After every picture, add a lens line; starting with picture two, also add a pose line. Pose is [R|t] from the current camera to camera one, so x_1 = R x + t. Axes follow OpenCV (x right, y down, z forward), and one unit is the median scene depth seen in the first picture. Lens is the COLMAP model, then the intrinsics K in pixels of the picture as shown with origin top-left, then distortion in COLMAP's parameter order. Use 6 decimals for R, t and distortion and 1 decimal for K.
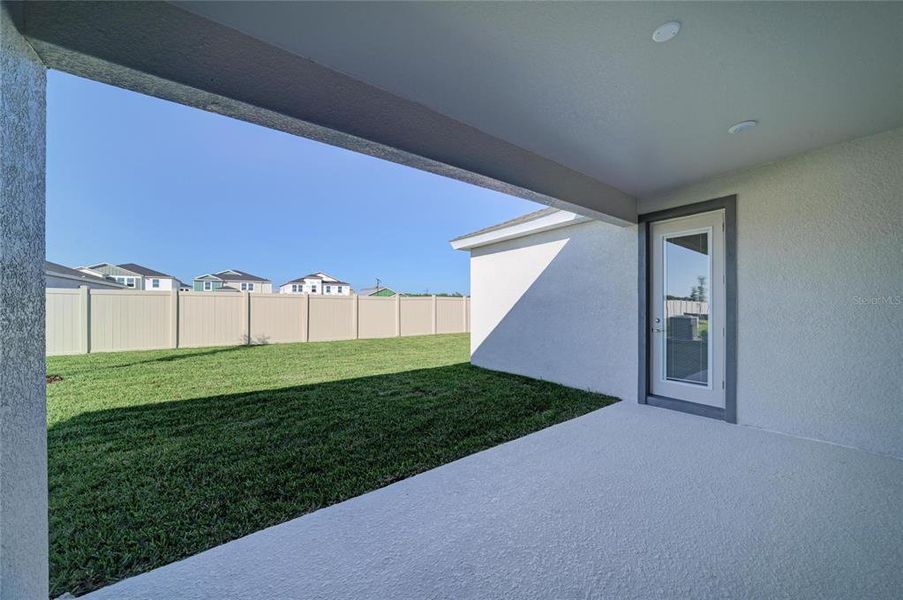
lens RADIAL K [[317.8, 0, 450.1], [0, 317.8, 307.1], [0, 0, 1]] dist [-0.012727, 0.001153]
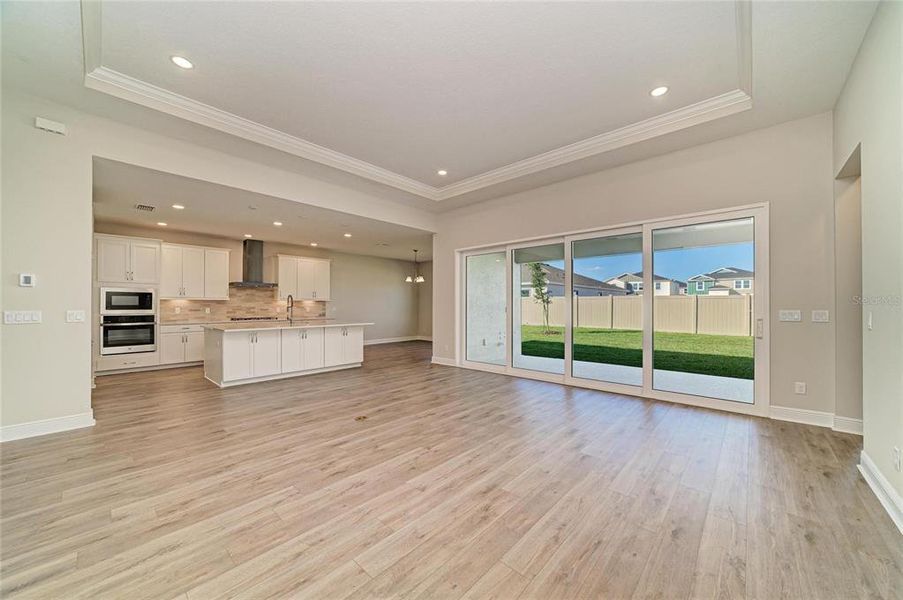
lens RADIAL K [[328.8, 0, 449.4], [0, 328.8, 302.5], [0, 0, 1]] dist [-0.014356, 0.001469]
pose [[0.205929, -0.004301, -0.978558, 0.822071], [-0.005811, 0.999967, -0.005618, -0.000704], [0.978550, 0.006843, 0.205897, -0.296144]]
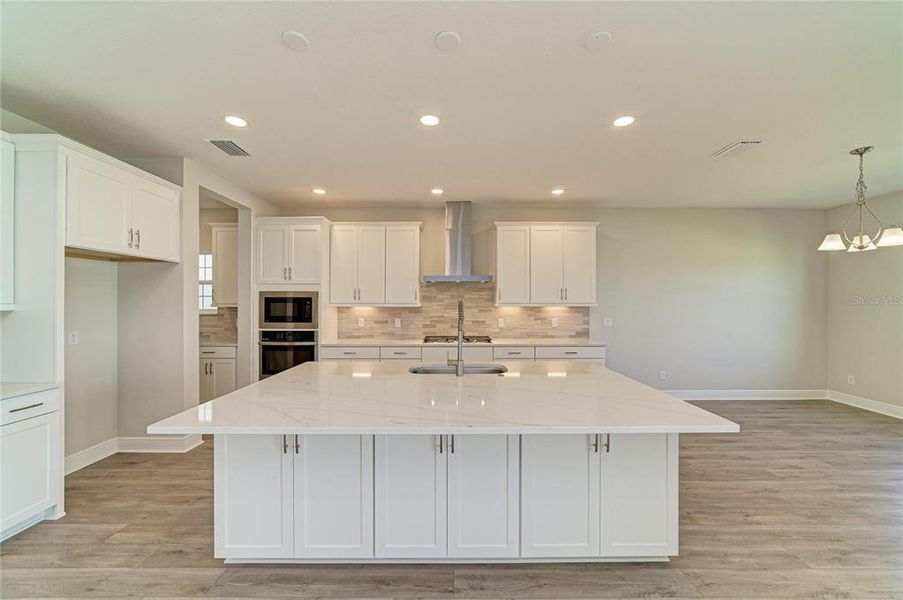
lens RADIAL K [[339.7, 0, 451.7], [0, 339.7, 301.5], [0, 0, 1]] dist [-0.011019, 0.002885]
pose [[-0.583282, -0.000613, -0.812269, 0.249230], [-0.001665, 0.999999, 0.000441, -0.017994], [0.812268, 0.001610, -0.583282, -0.330147]]
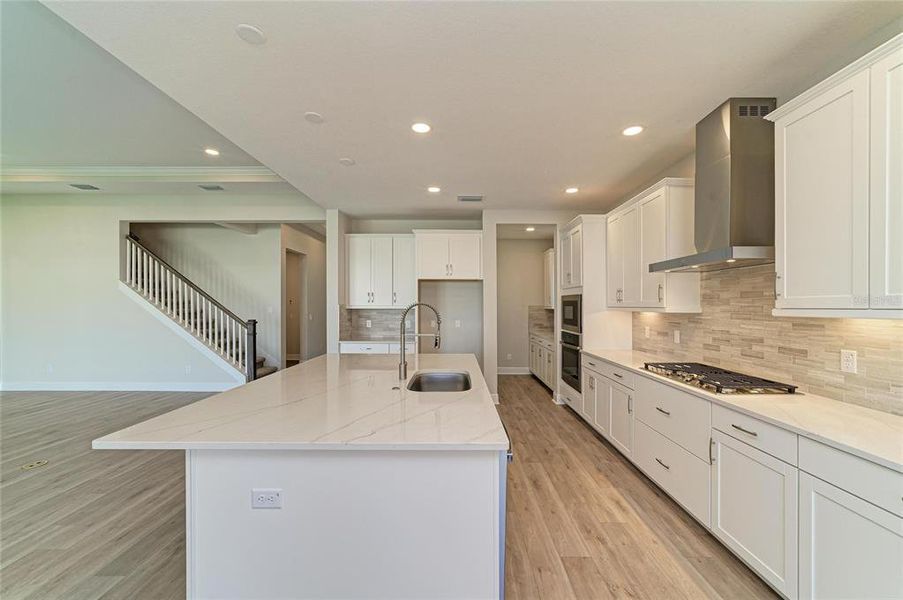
lens RADIAL K [[355.8, 0, 462.2], [0, 355.8, 306.7], [0, 0, 1]] dist [-0.015202, 0.004546]
pose [[-0.817828, -0.000246, 0.575463, -0.213554], [0.002853, 0.999986, 0.004482, -0.017550], [-0.575456, 0.005308, -0.817815, -0.277021]]
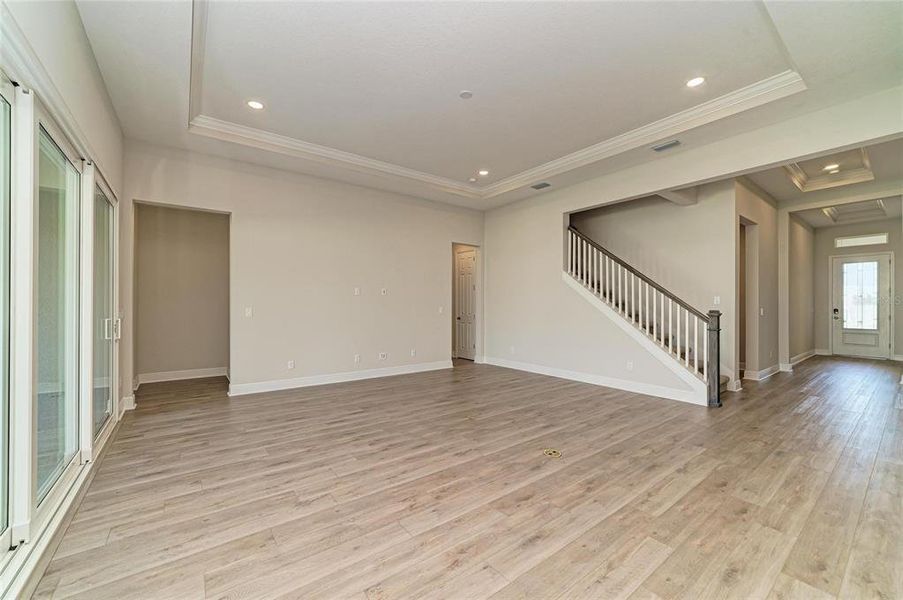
lens RADIAL K [[355.8, 0, 448.7], [0, 355.8, 305.4], [0, 0, 1]] dist [-0.015202, 0.004546]
pose [[-0.029056, 0.002665, 0.999574, 0.022244], [0.003197, 0.999992, -0.002574, 0.002149], [-0.999573, 0.003121, -0.029064, -0.204580]]
